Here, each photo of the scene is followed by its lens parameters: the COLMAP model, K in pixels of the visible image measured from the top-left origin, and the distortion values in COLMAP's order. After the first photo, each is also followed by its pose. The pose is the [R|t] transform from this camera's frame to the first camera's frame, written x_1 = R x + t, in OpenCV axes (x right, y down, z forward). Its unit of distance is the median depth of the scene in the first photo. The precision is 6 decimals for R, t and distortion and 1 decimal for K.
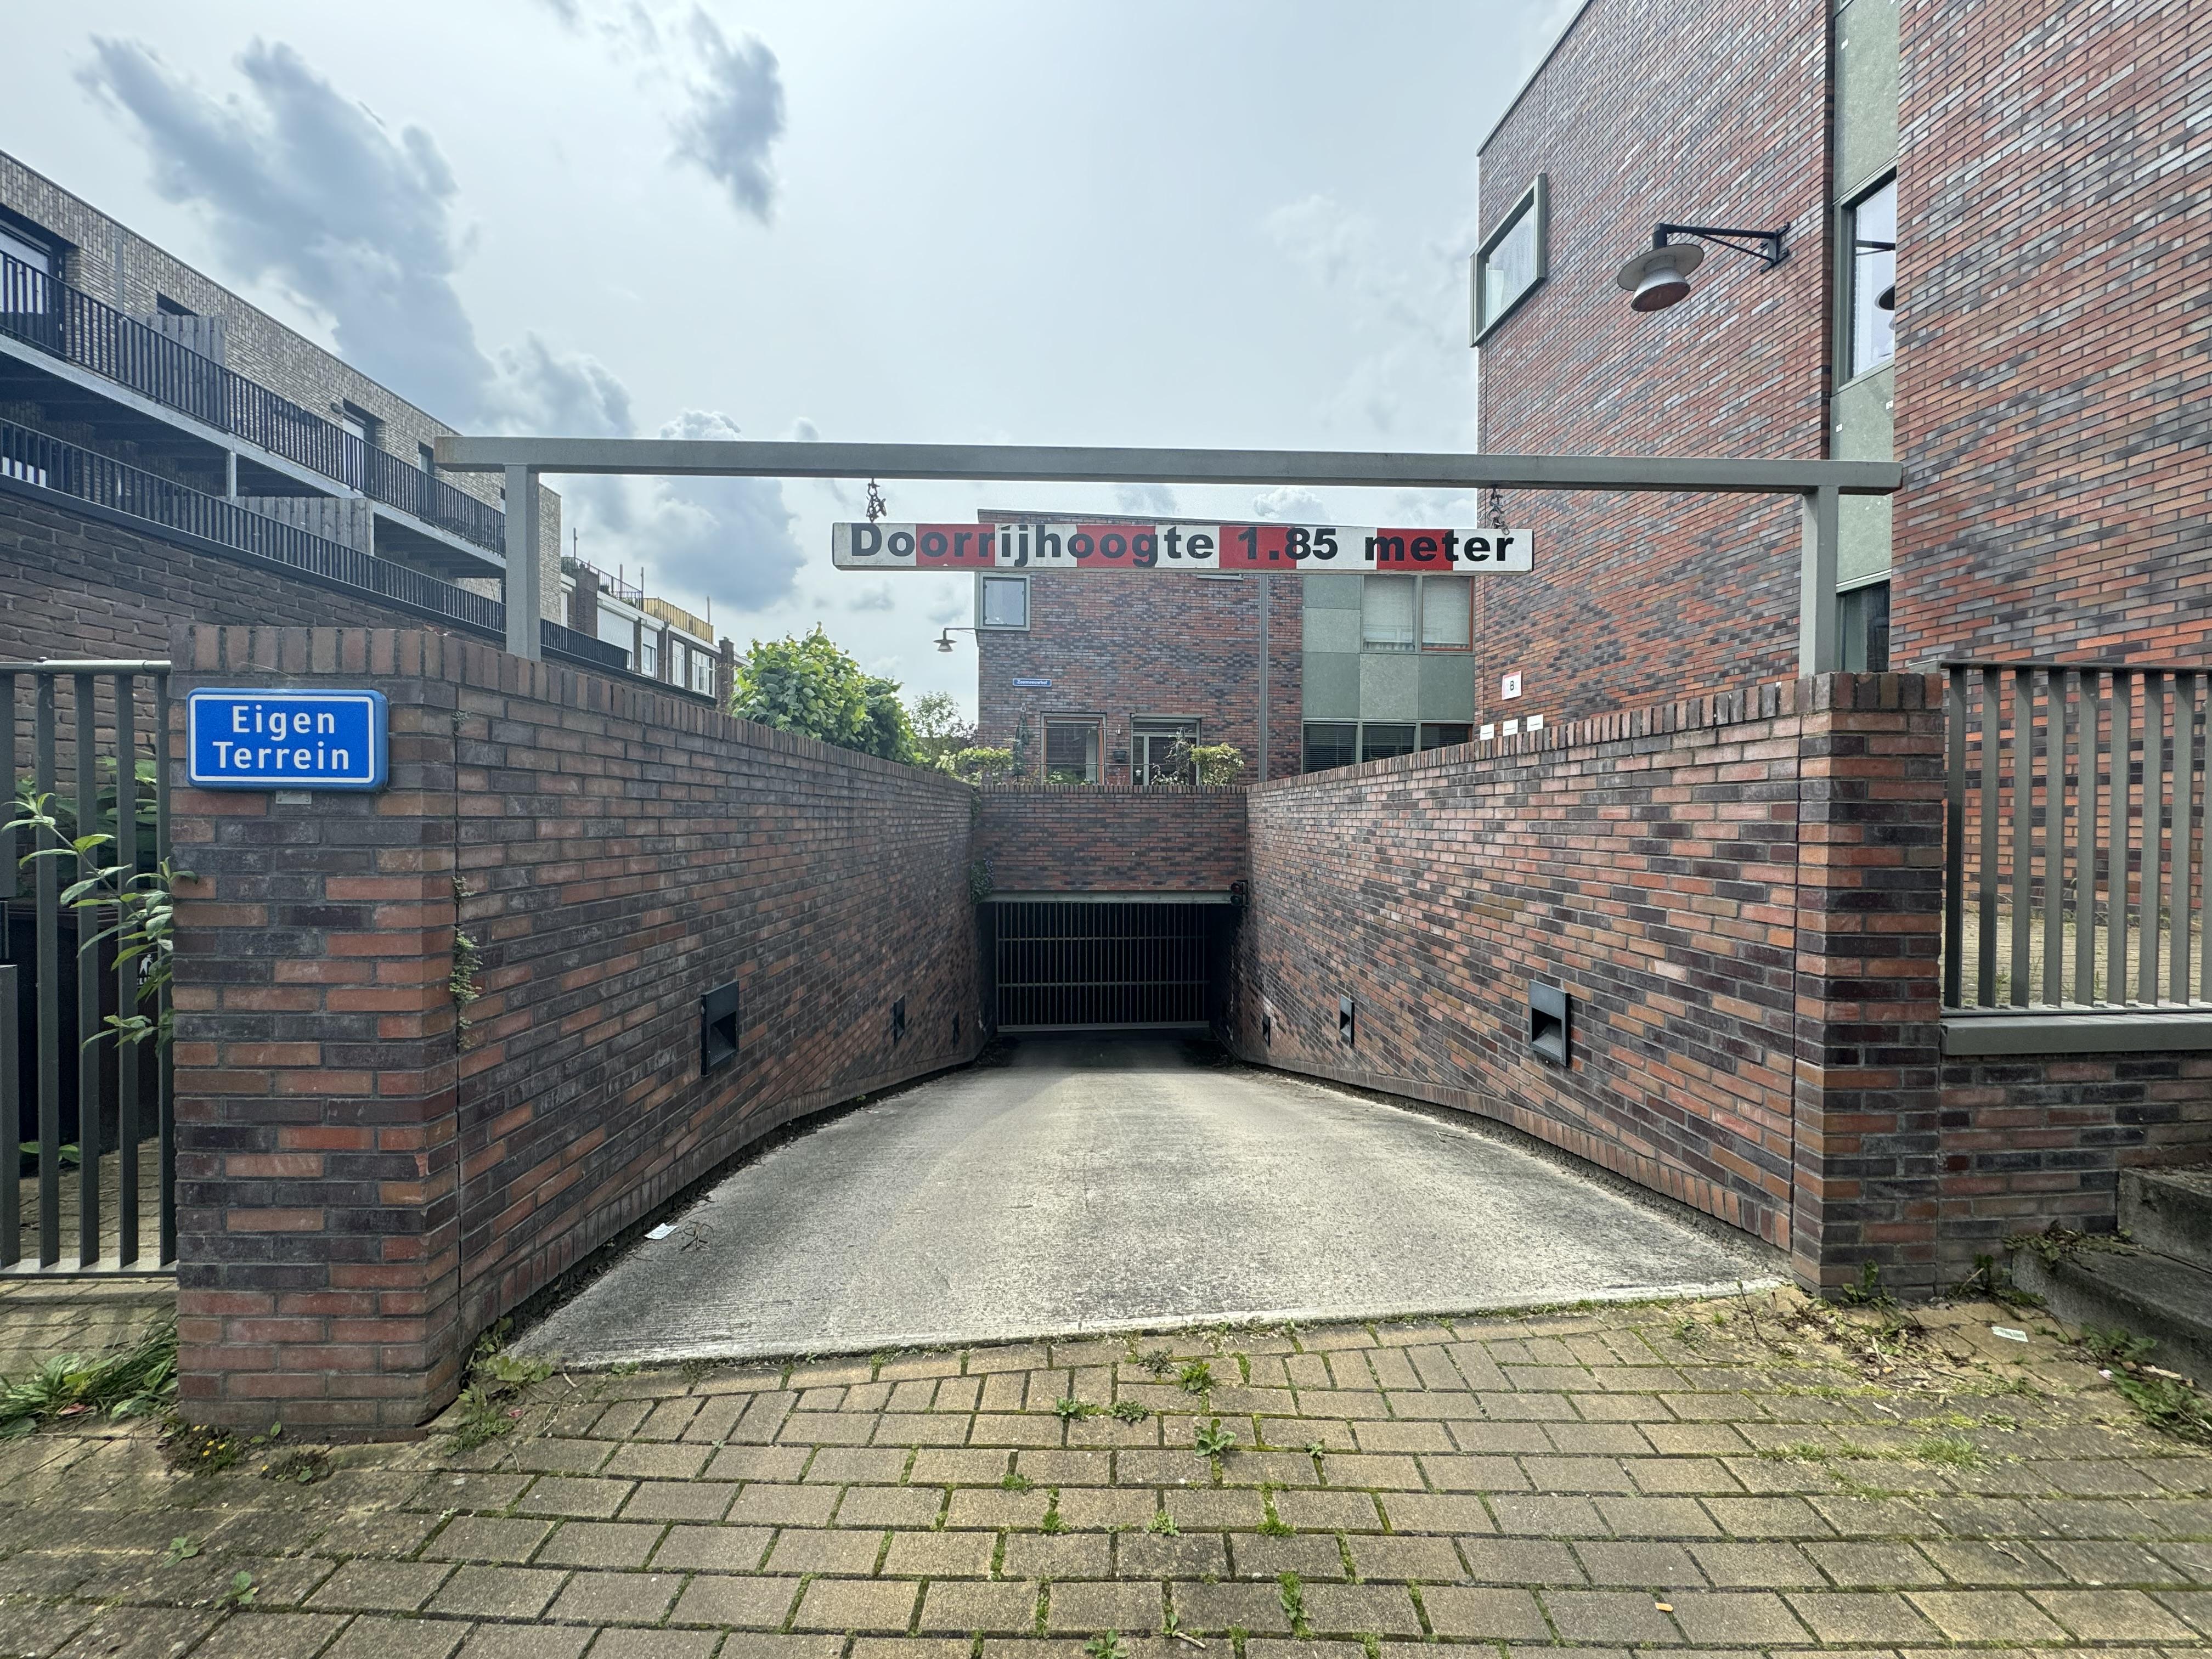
lens RADIAL K [[879.2, 0, 1110.2], [0, 879.2, 831.0], [0, 0, 1]] dist [-0.002850, 0.000762]
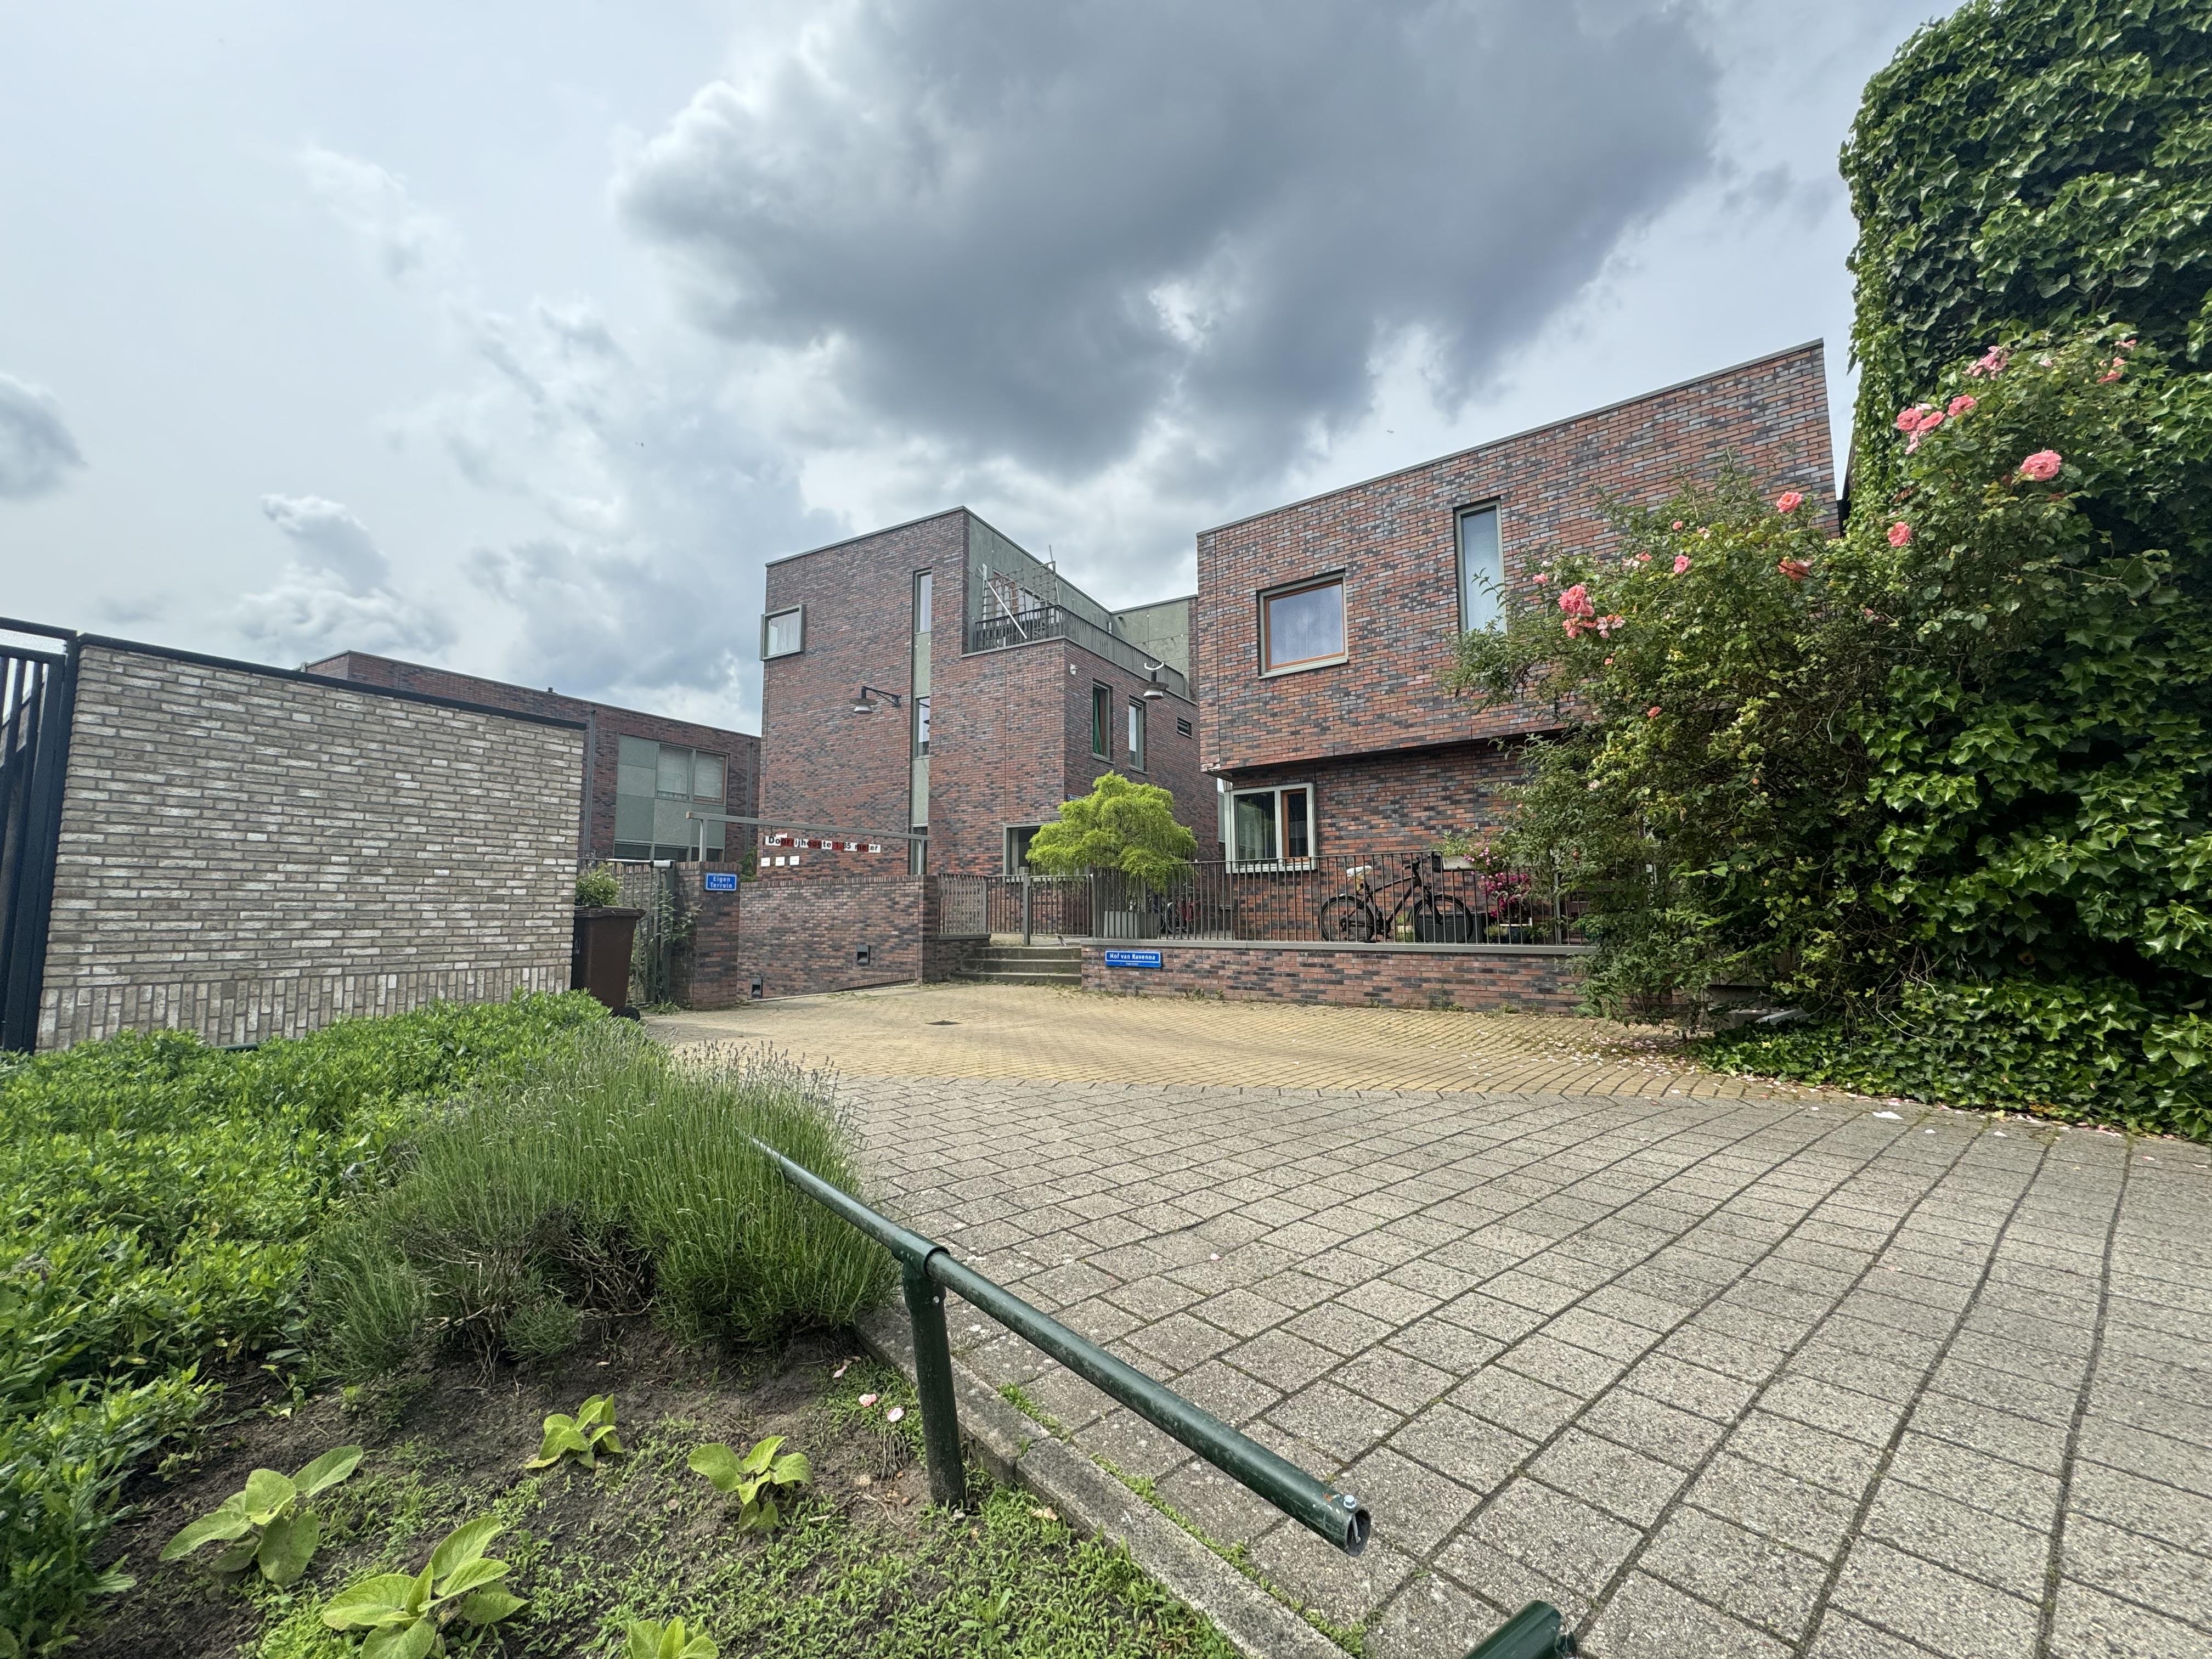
lens RADIAL K [[879.2, 0, 1106.7], [0, 879.2, 832.7], [0, 0, 1]] dist [-0.002850, 0.000762]
pose [[0.591716, 0.070349, 0.803071, -1.168370], [0.019790, 0.994617, -0.101711, 0.058441], [-0.805904, 0.076077, 0.587138, -1.265977]]
